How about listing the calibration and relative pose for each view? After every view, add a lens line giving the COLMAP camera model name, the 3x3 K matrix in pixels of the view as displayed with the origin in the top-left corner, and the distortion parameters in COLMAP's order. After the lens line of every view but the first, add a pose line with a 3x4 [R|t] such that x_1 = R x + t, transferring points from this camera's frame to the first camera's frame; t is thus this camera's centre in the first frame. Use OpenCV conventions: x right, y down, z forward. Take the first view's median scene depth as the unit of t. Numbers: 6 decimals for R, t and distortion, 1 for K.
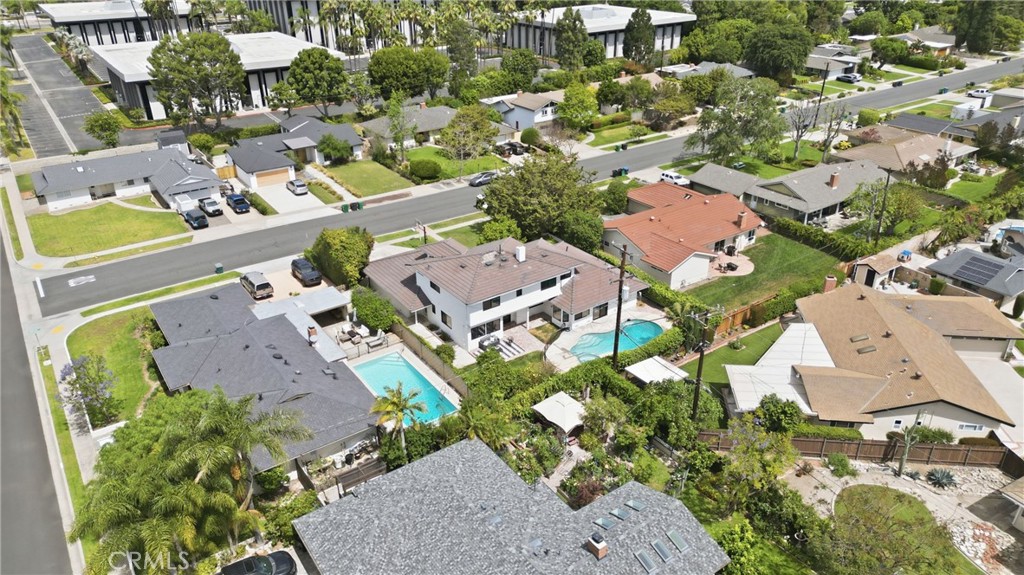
lens RADIAL K [[715.8, 0, 514.9], [0, 715.8, 287.8], [0, 0, 1]] dist [0.036063, -0.033611]
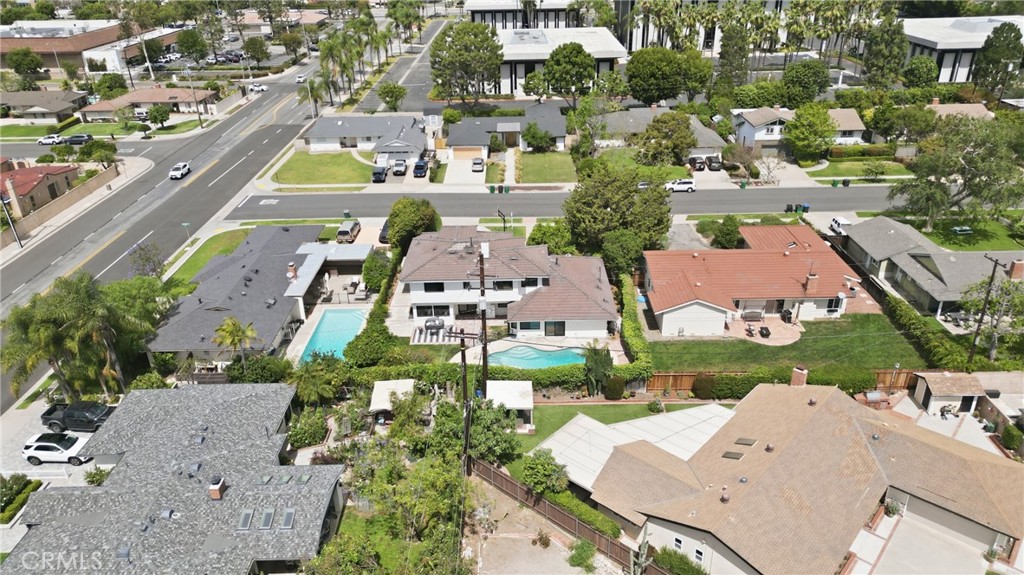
lens RADIAL K [[715.8, 0, 512.0], [0, 715.8, 291.2], [0, 0, 1]] dist [0.036063, -0.033611]
pose [[0.805398, 0.254234, -0.535442, 0.393984], [-0.250805, 0.964661, 0.080779, -0.054546], [0.537057, 0.069233, 0.840700, 0.109012]]
